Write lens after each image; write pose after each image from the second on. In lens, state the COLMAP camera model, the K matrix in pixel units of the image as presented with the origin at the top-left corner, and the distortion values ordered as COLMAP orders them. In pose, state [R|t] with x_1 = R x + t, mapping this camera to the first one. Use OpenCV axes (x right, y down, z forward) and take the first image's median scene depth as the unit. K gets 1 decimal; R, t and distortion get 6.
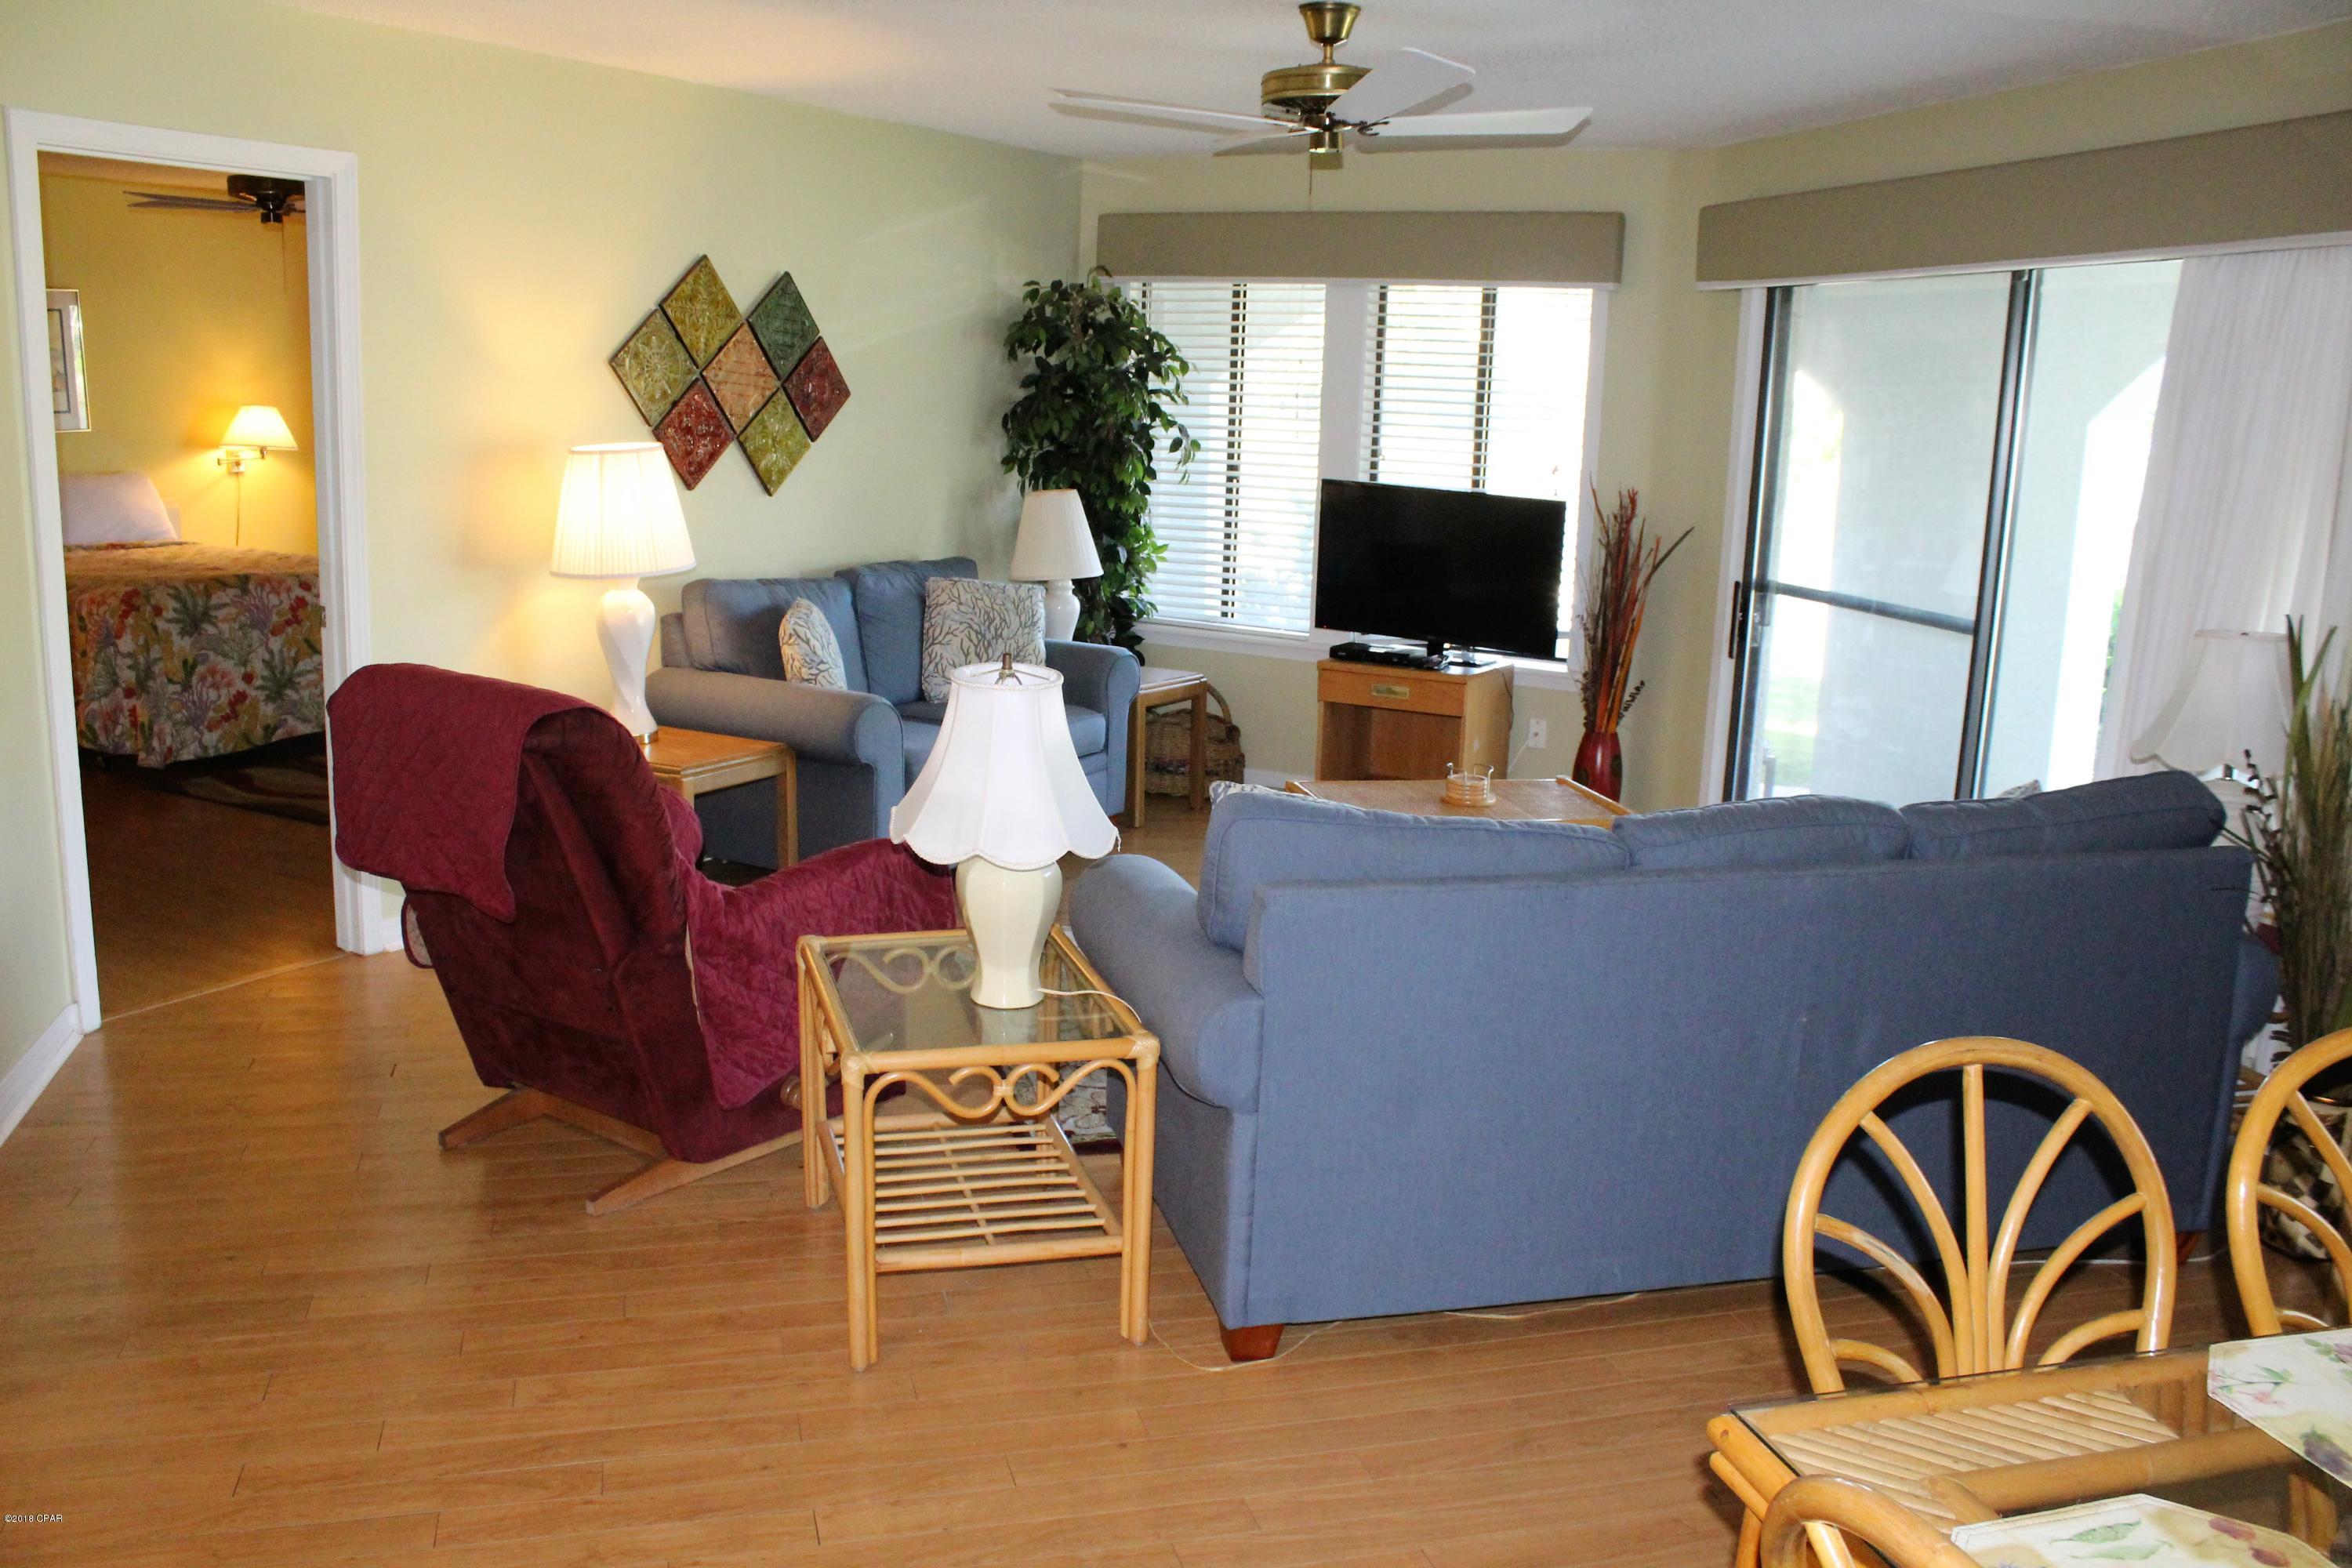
lens RADIAL K [[1947.9, 0, 1154.8], [0, 1947.9, 788.8], [0, 0, 1]] dist [-0.174058, 0.154507]
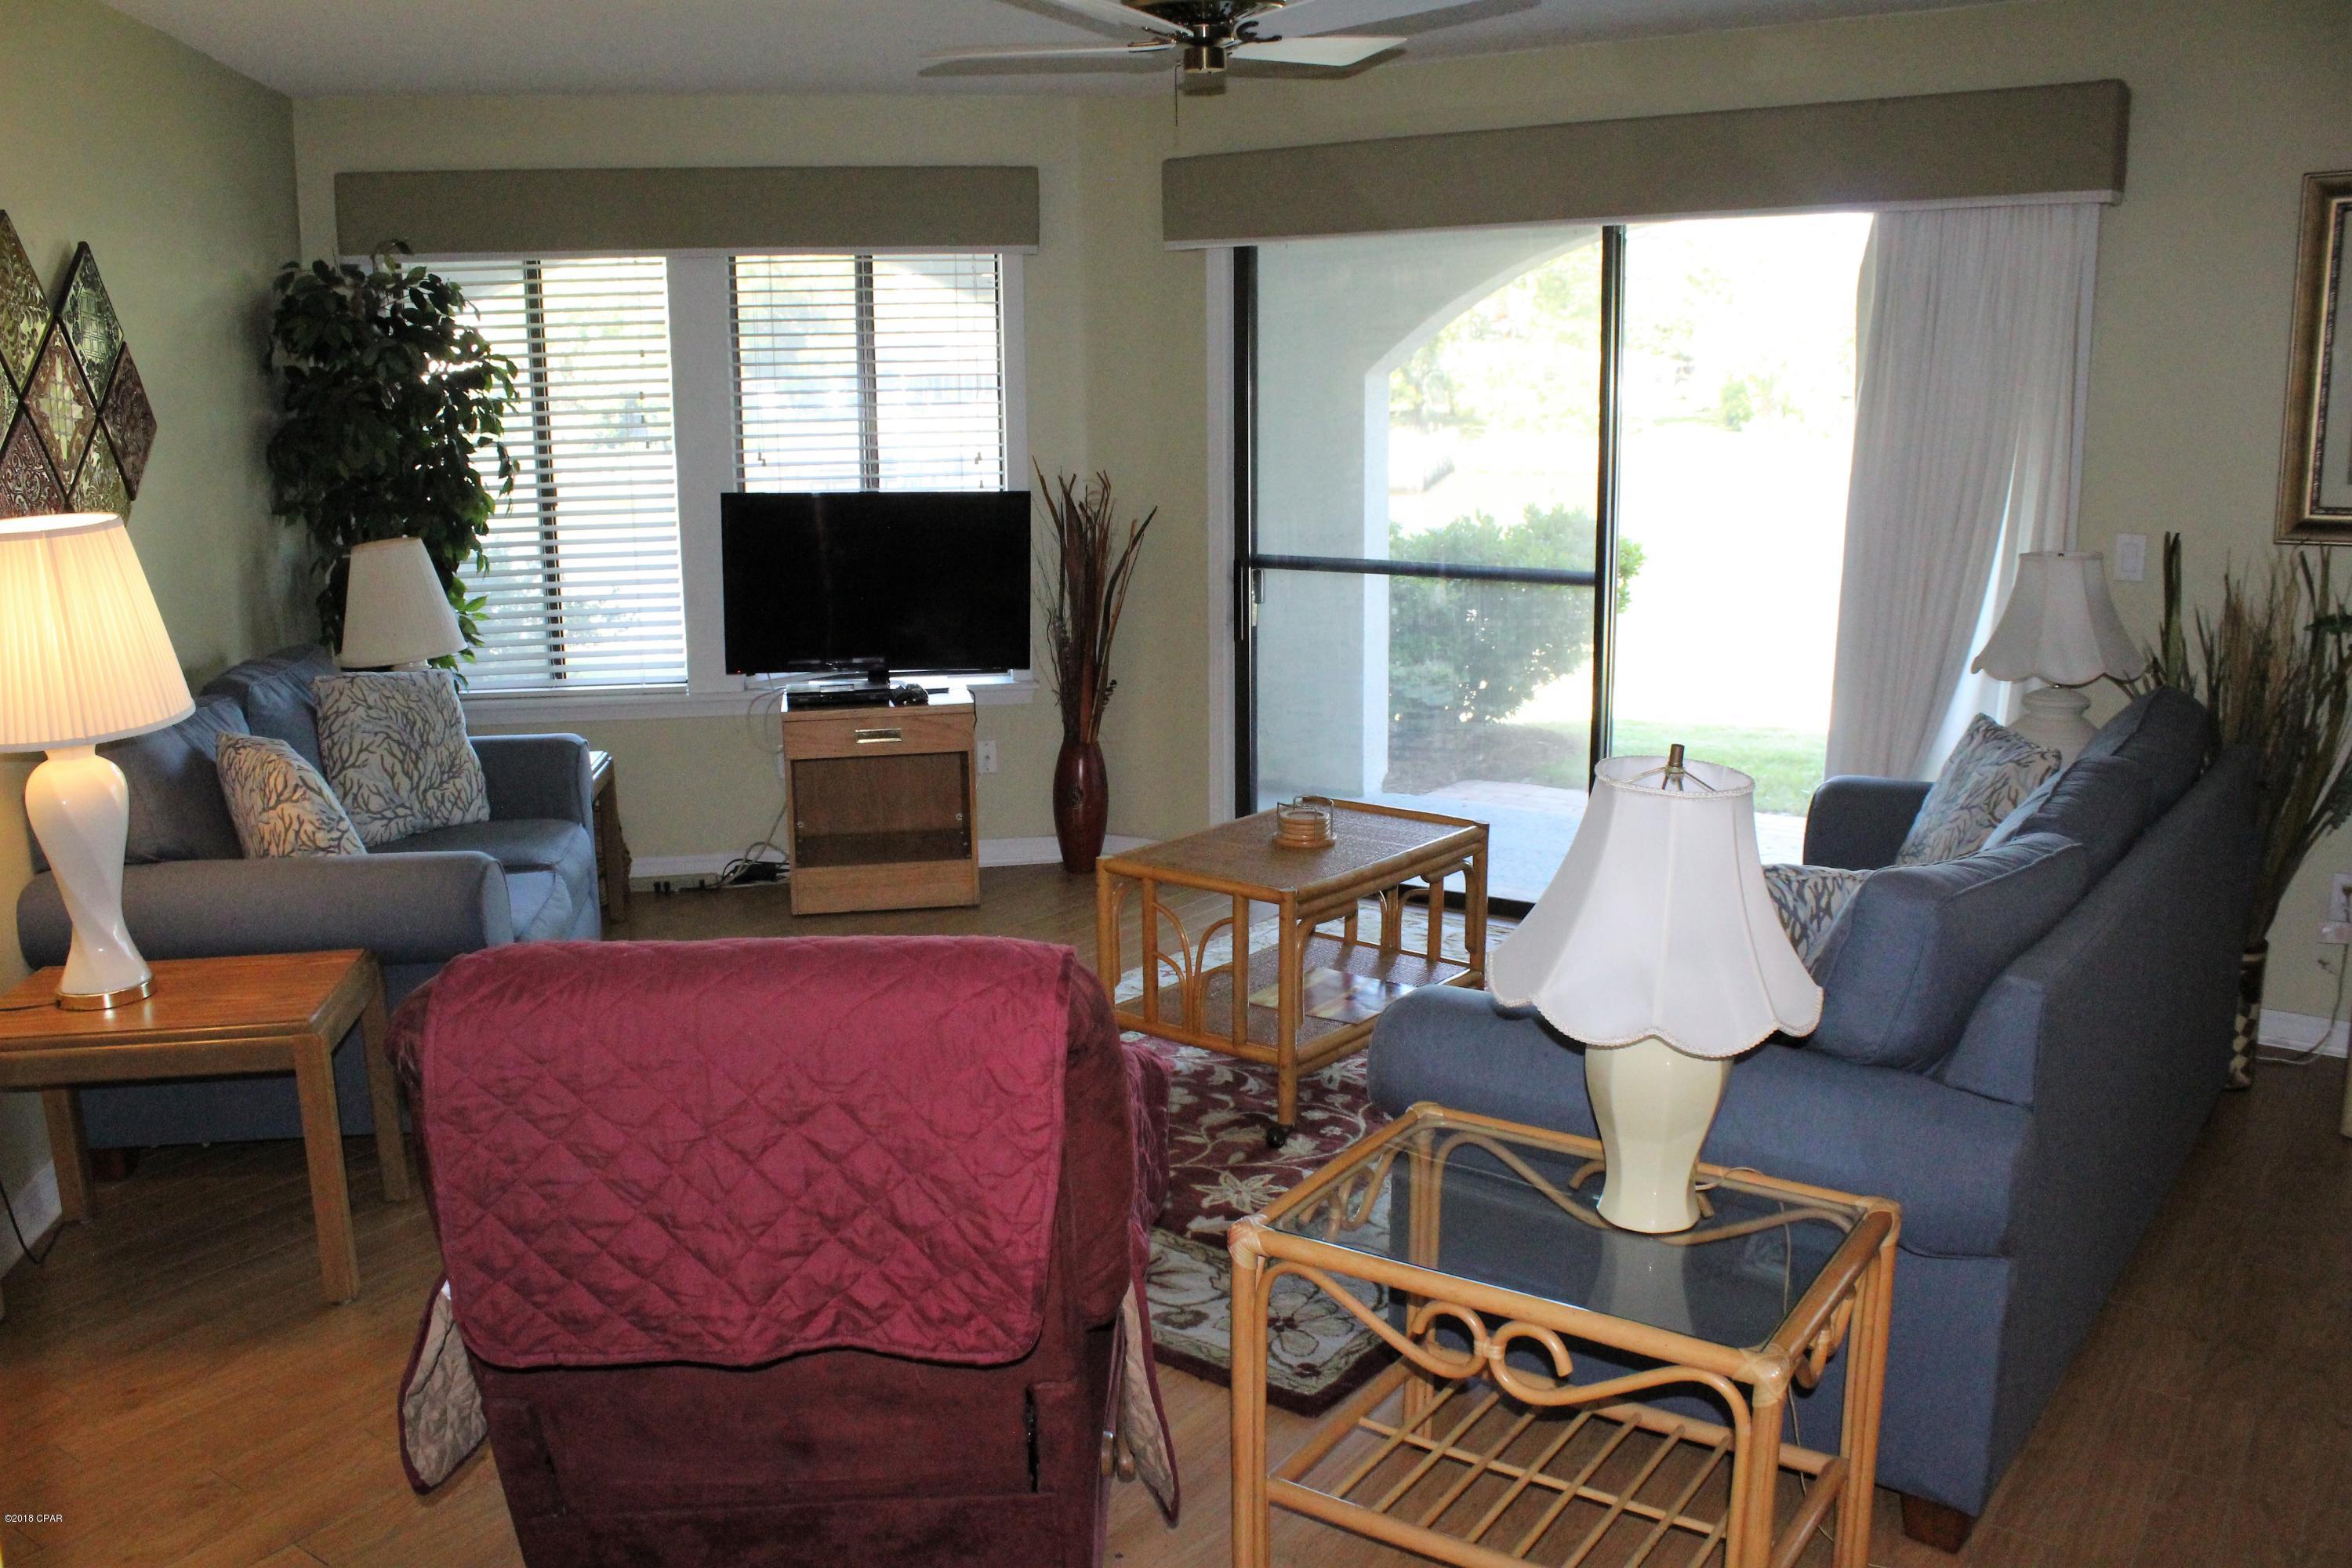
lens RADIAL K [[1947.9, 0, 1154.8], [0, 1947.9, 788.8], [0, 0, 1]] dist [-0.174058, 0.154507]
pose [[0.774126, -0.169082, 0.610033, -0.291526], [0.165732, 0.984190, 0.062473, -0.057862], [-0.610951, 0.052740, 0.789910, 0.252937]]
